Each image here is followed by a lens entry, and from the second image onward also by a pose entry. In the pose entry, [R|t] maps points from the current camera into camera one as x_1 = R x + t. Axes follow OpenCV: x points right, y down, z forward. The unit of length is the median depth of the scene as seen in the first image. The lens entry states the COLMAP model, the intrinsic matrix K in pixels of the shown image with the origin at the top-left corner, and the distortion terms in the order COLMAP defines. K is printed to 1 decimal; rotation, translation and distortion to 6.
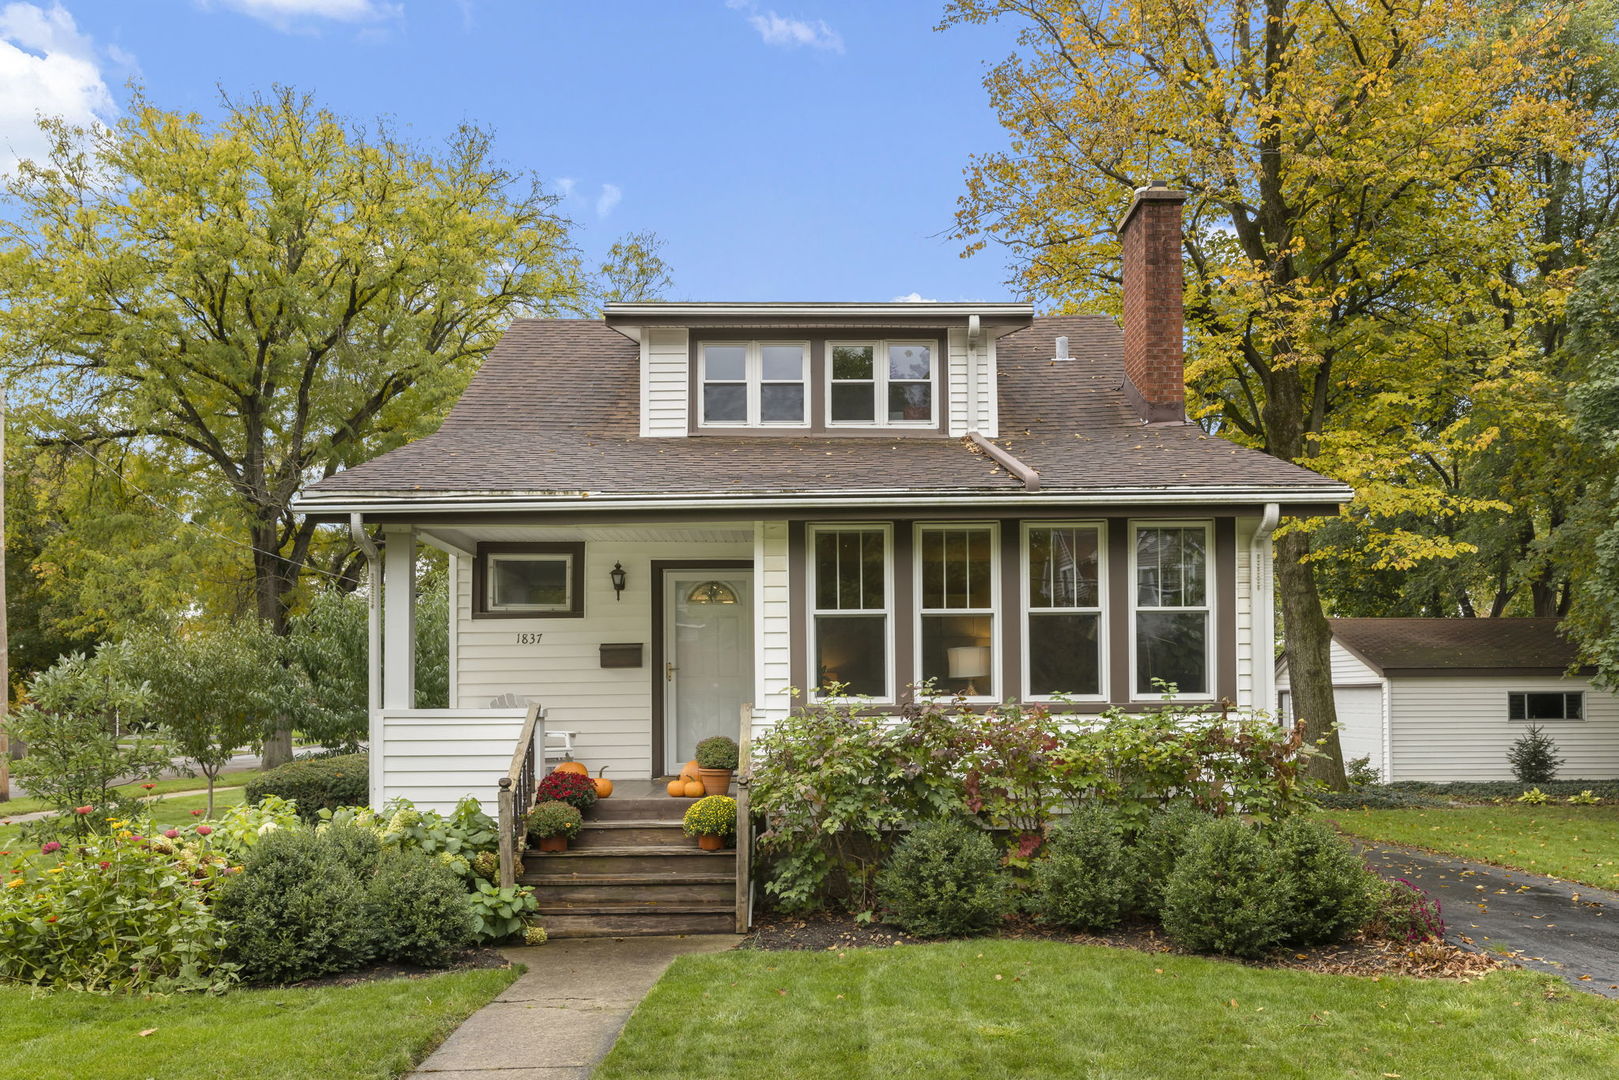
lens RADIAL K [[1382.0, 0, 814.4], [0, 1382.0, 702.8], [0, 0, 1]] dist [-0.006237, 0.018125]
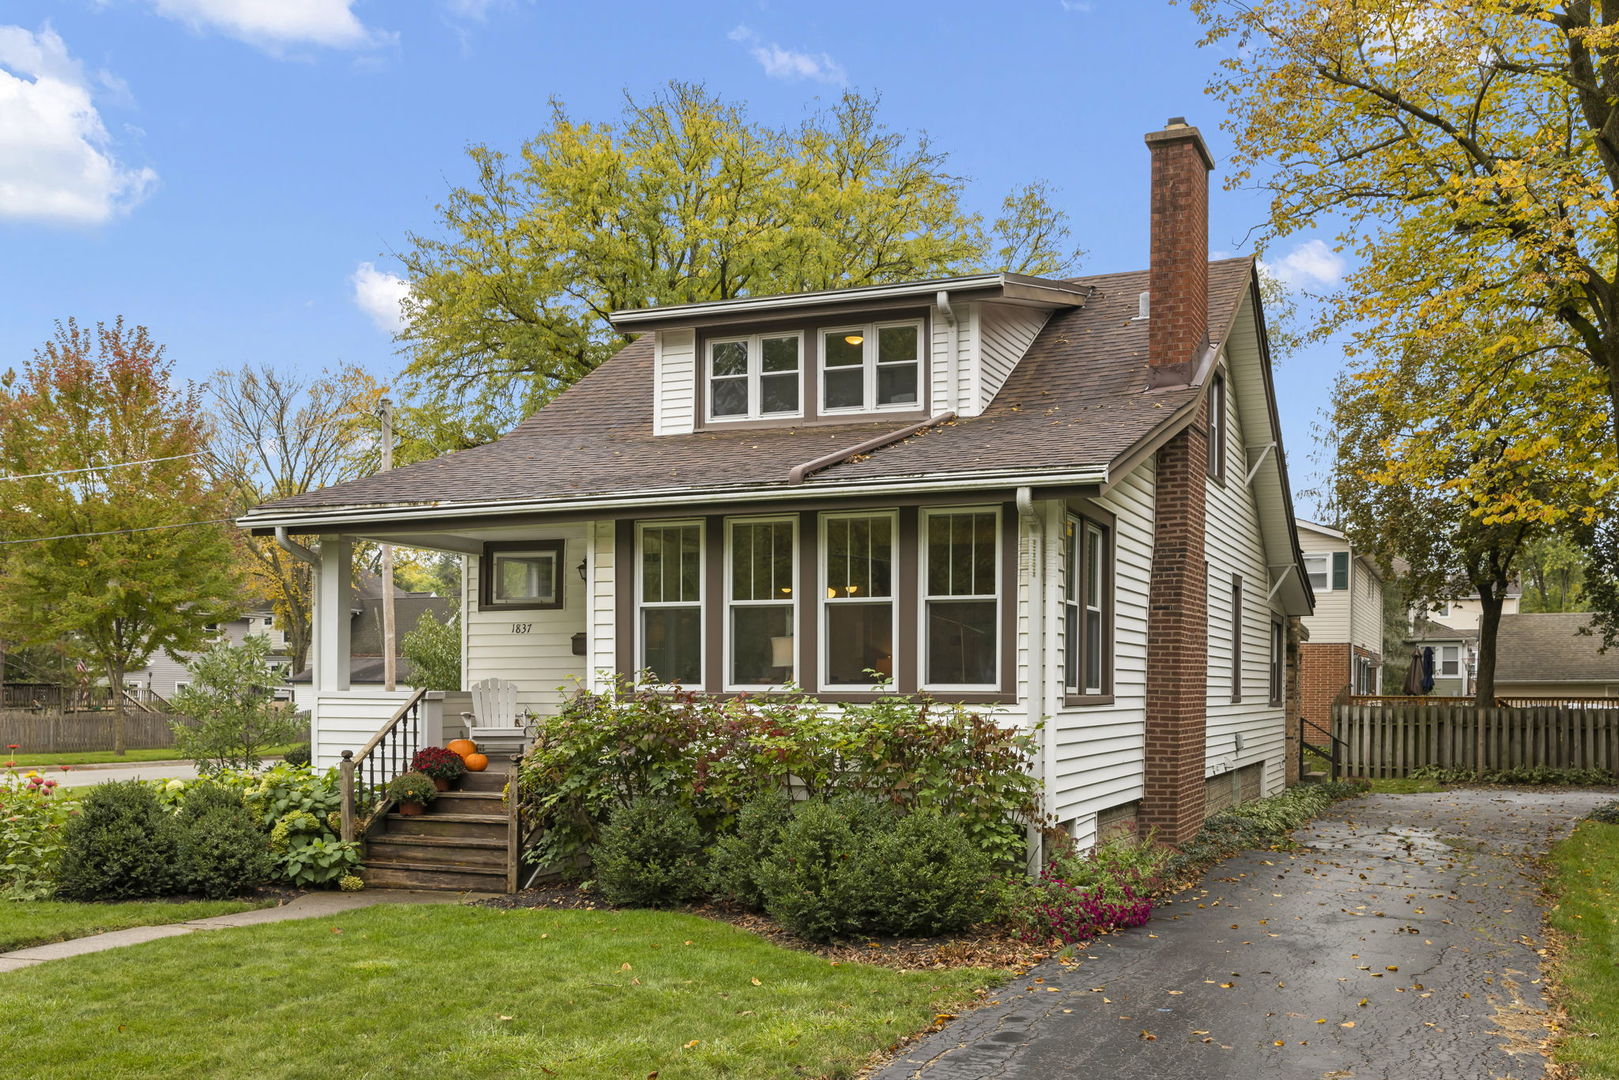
lens RADIAL K [[1520.7, 0, 833.5], [0, 1520.7, 742.5], [0, 0, 1]] dist [0.004529, 0.003309]
pose [[0.918232, 0.025040, -0.395251, 0.523318], [-0.010301, 0.999172, 0.039368, -0.005989], [0.395909, -0.032077, 0.917729, -0.022683]]
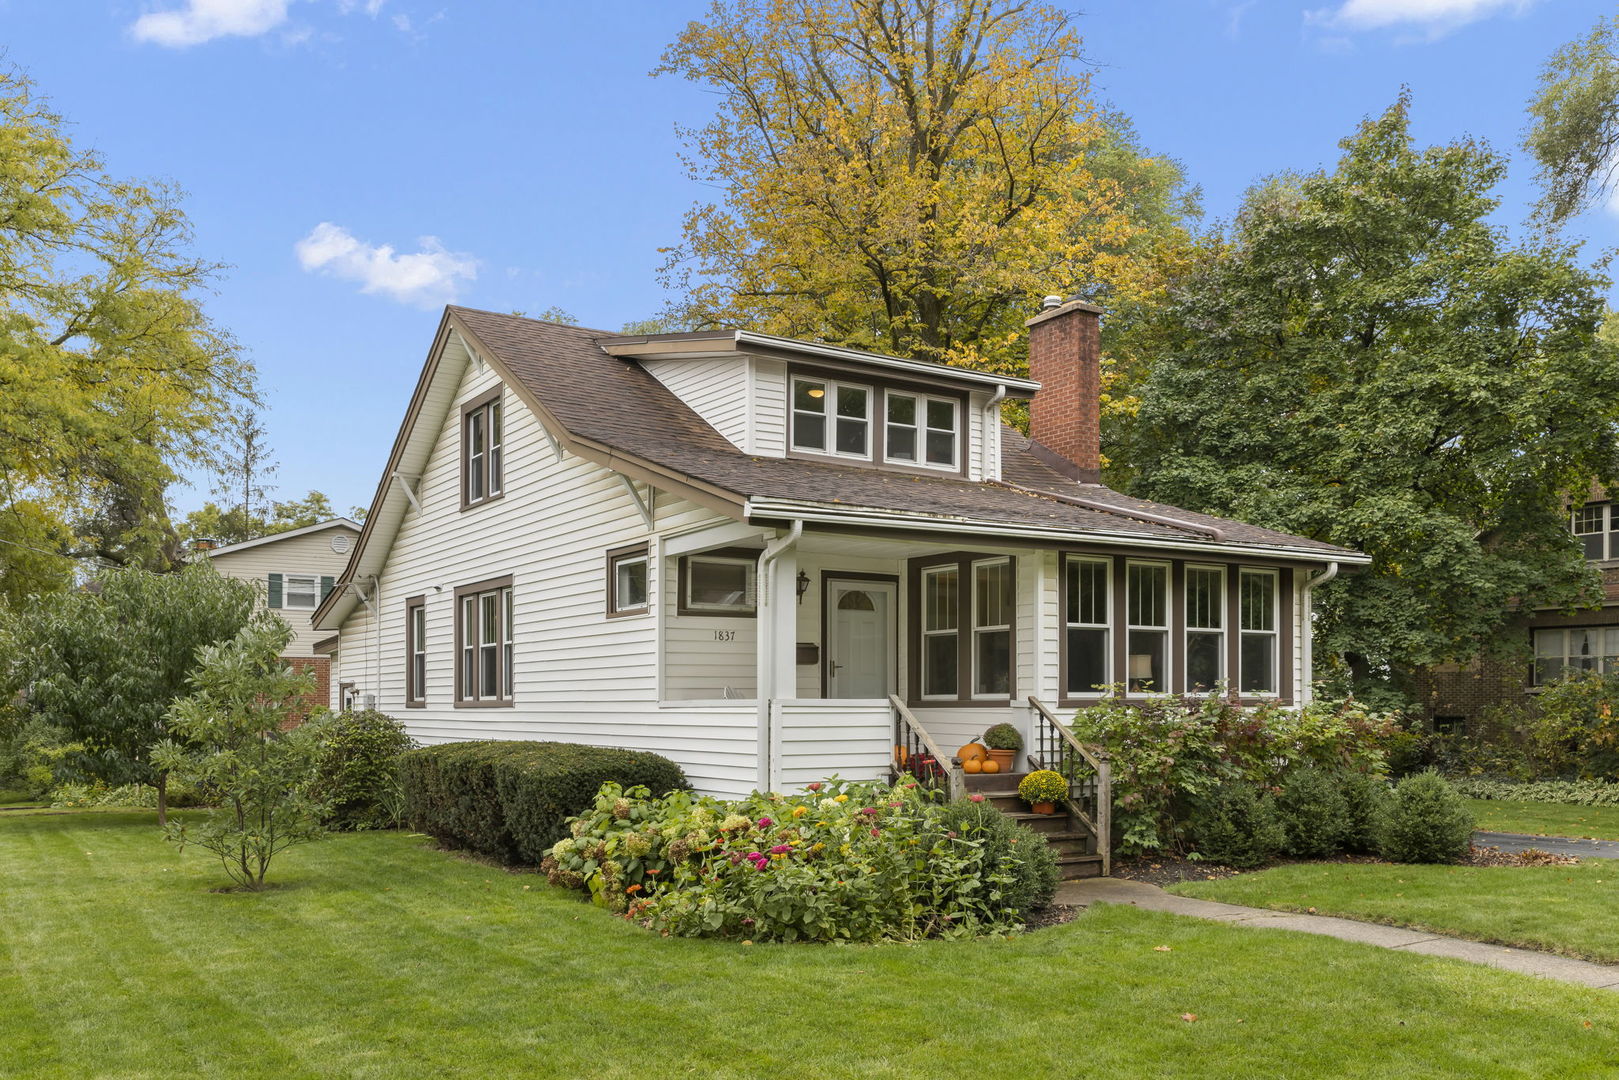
lens RADIAL K [[1382.0, 0, 814.4], [0, 1382.0, 702.8], [0, 0, 1]] dist [-0.006237, 0.018125]
pose [[0.847488, 0.007517, 0.530761, -0.745172], [-0.005243, 0.999969, -0.005790, 0.012263], [-0.530789, 0.002124, 0.847502, 0.047951]]
